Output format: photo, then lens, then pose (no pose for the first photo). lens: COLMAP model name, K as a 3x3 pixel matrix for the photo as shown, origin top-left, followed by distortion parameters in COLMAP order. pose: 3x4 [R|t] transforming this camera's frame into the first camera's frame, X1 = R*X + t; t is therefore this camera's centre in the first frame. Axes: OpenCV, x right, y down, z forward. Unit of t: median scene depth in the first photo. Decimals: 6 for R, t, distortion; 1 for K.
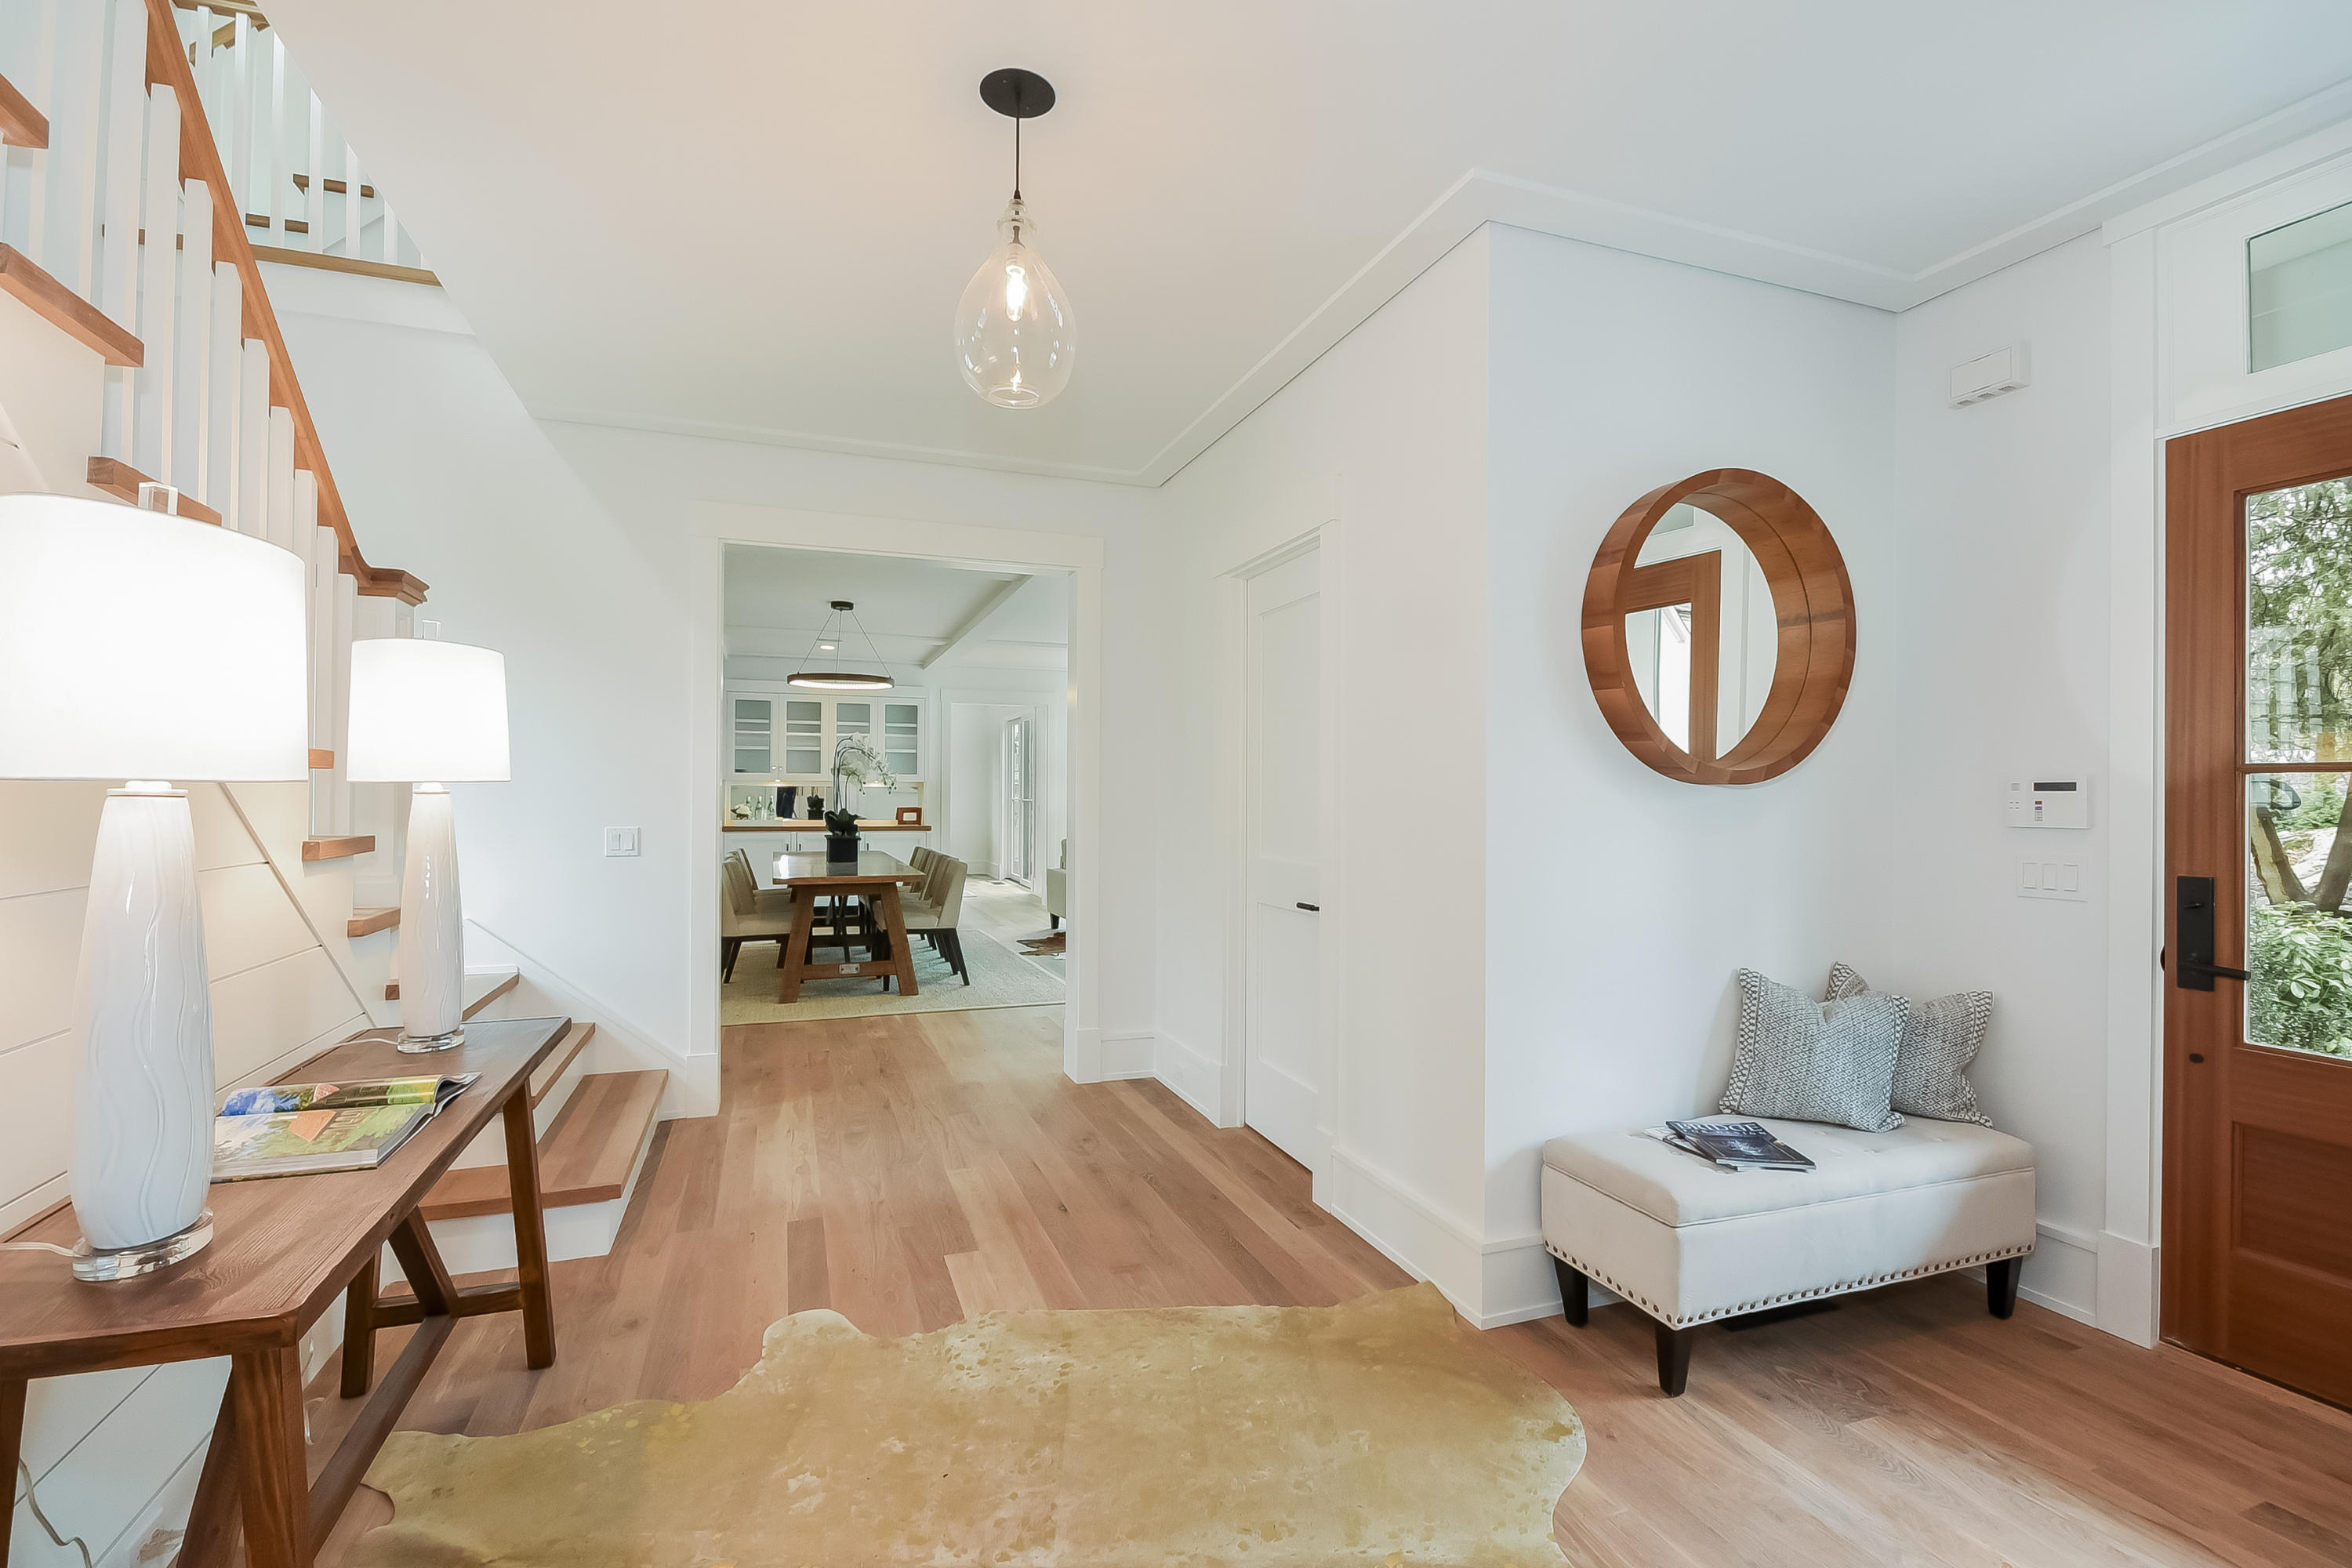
lens RADIAL K [[1074.9, 0, 1178.7], [0, 1074.9, 784.1], [0, 0, 1]] dist [-0.001001, -0.000105]
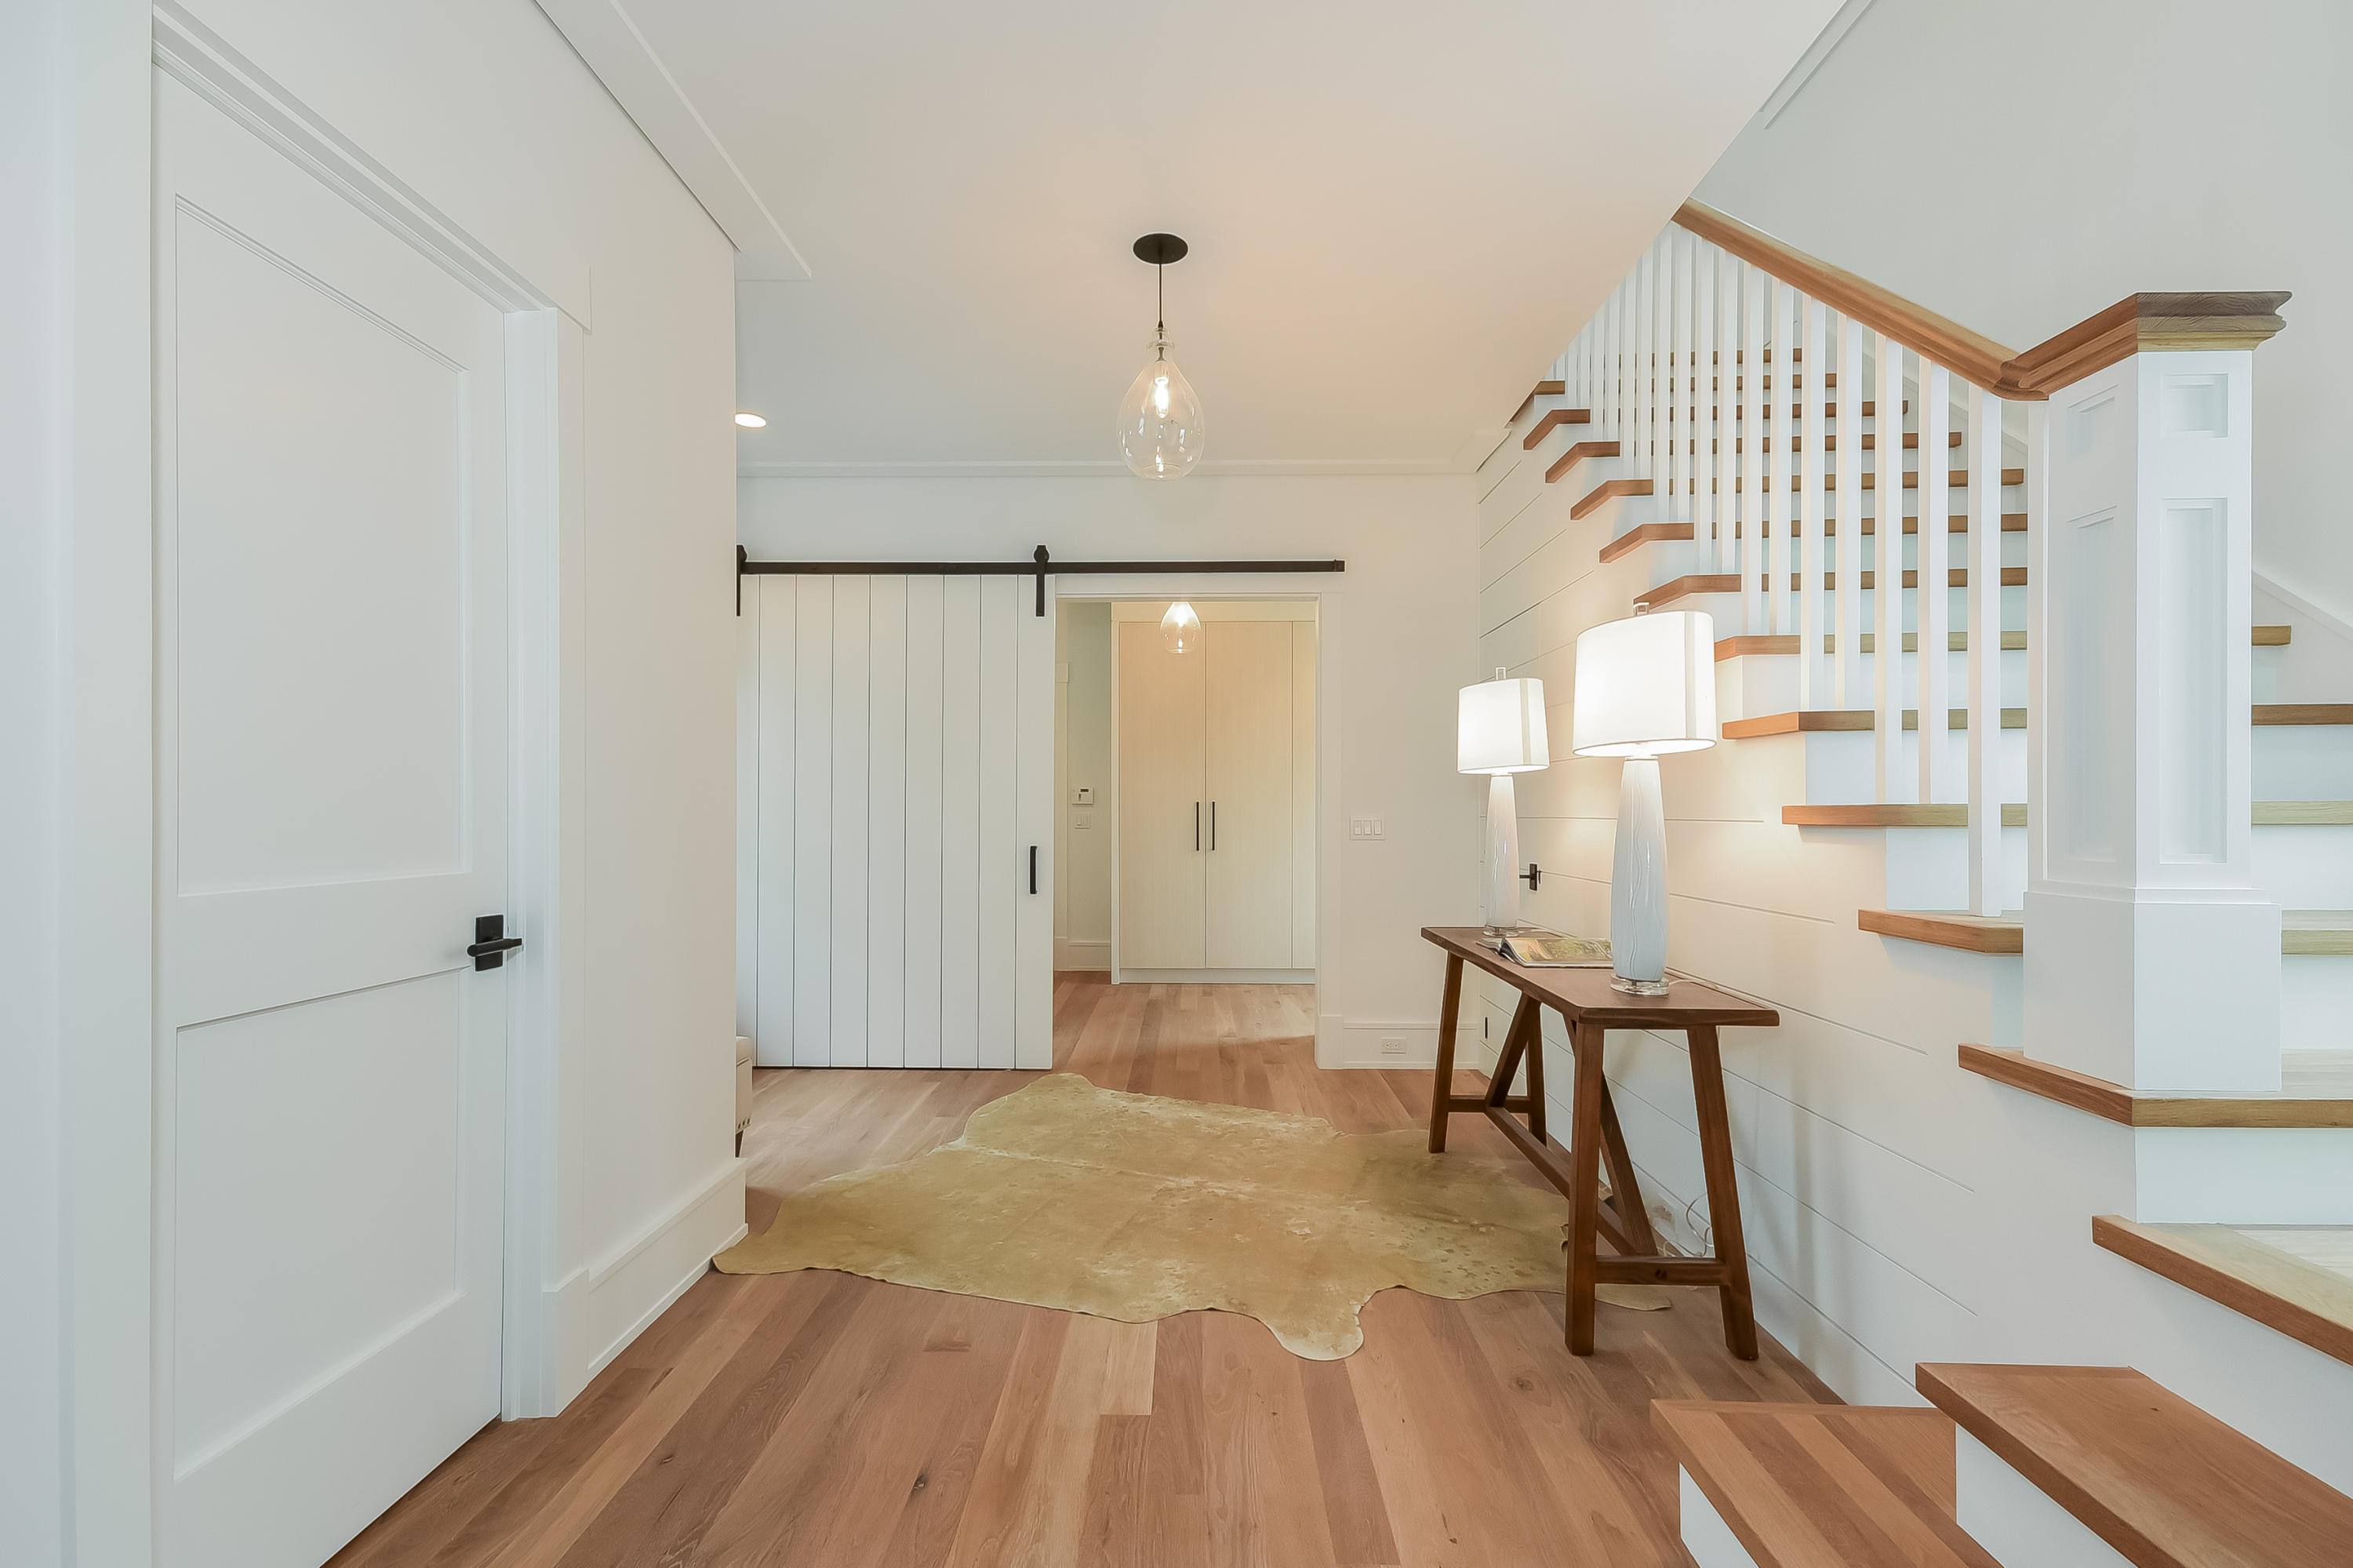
lens RADIAL K [[1075.4, 0, 1174.4], [0, 1075.4, 802.2], [0, 0, 1]] dist [-0.001001, -0.000105]
pose [[-0.932628, -0.002843, 0.360828, -0.542465], [-0.008358, 0.999871, -0.013724, 0.054112], [-0.360743, -0.015815, -0.932531, 1.851491]]
